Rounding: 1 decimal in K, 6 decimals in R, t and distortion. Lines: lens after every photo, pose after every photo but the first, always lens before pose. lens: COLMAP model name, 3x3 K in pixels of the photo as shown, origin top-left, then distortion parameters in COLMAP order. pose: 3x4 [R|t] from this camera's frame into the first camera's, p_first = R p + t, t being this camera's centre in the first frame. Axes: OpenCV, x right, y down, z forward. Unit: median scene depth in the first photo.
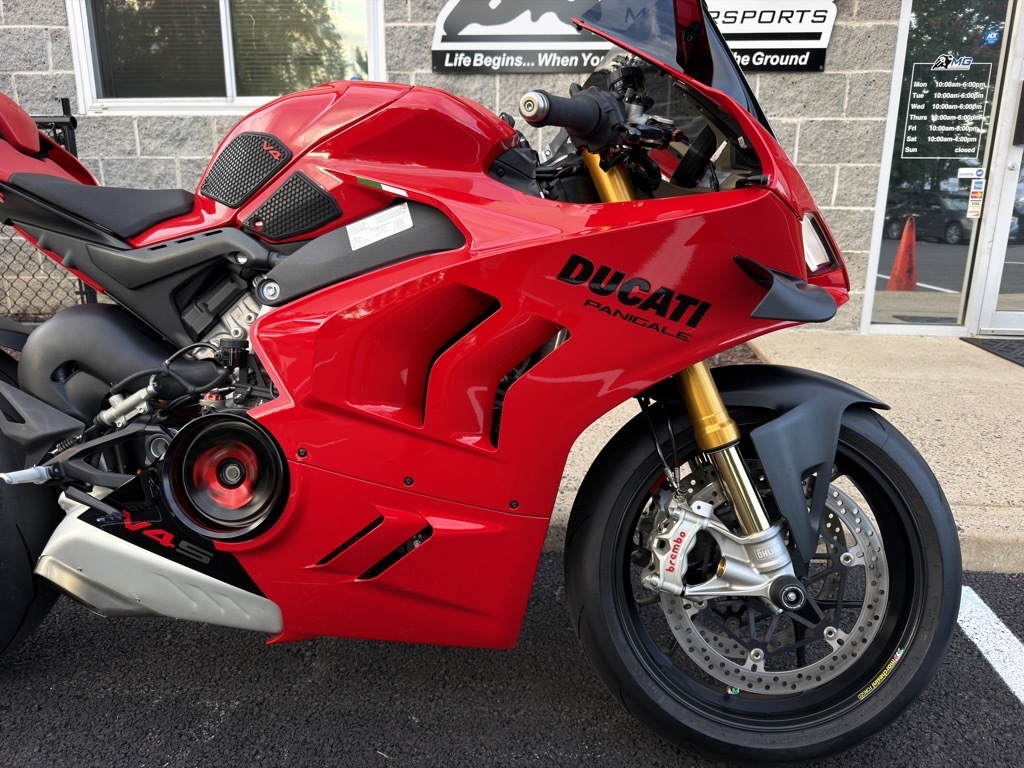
lens RADIAL K [[707.4, 0, 521.2], [0, 707.4, 397.4], [0, 0, 1]] dist [-0.006447, -0.016183]
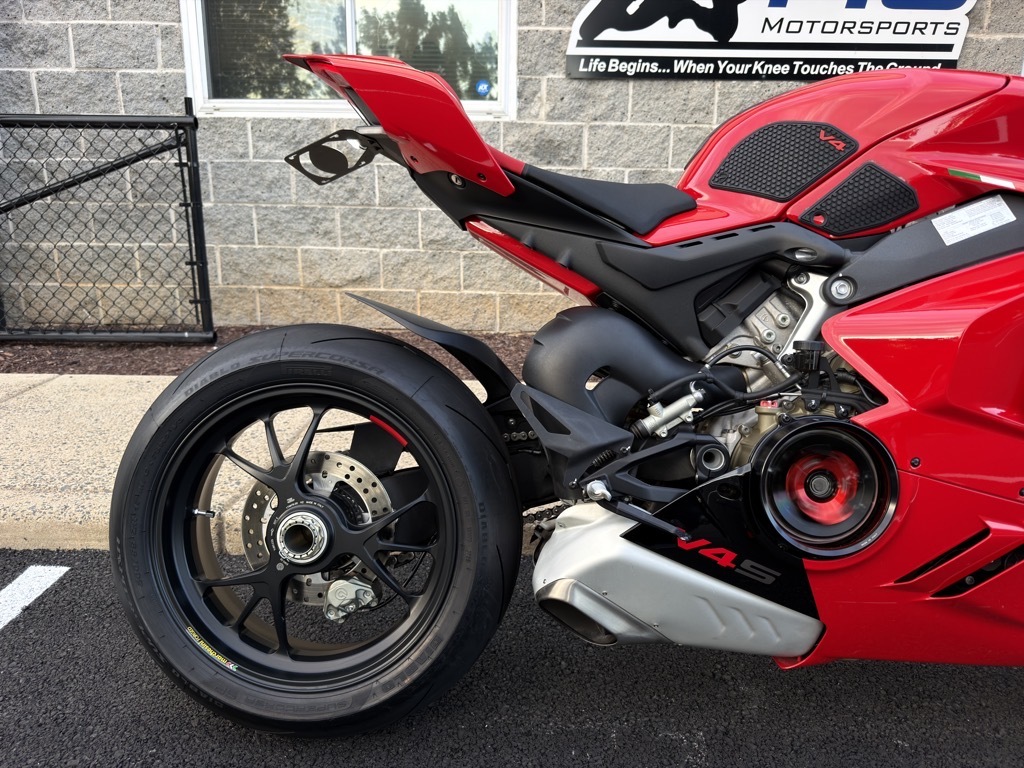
lens RADIAL K [[707.4, 0, 507.5], [0, 707.4, 398.3], [0, 0, 1]] dist [-0.006447, -0.016183]
pose [[0.998809, -0.009012, 0.047960, -0.262347], [0.009716, 0.999848, -0.014461, 0.000790], [-0.047823, 0.014909, 0.998745, 0.027276]]
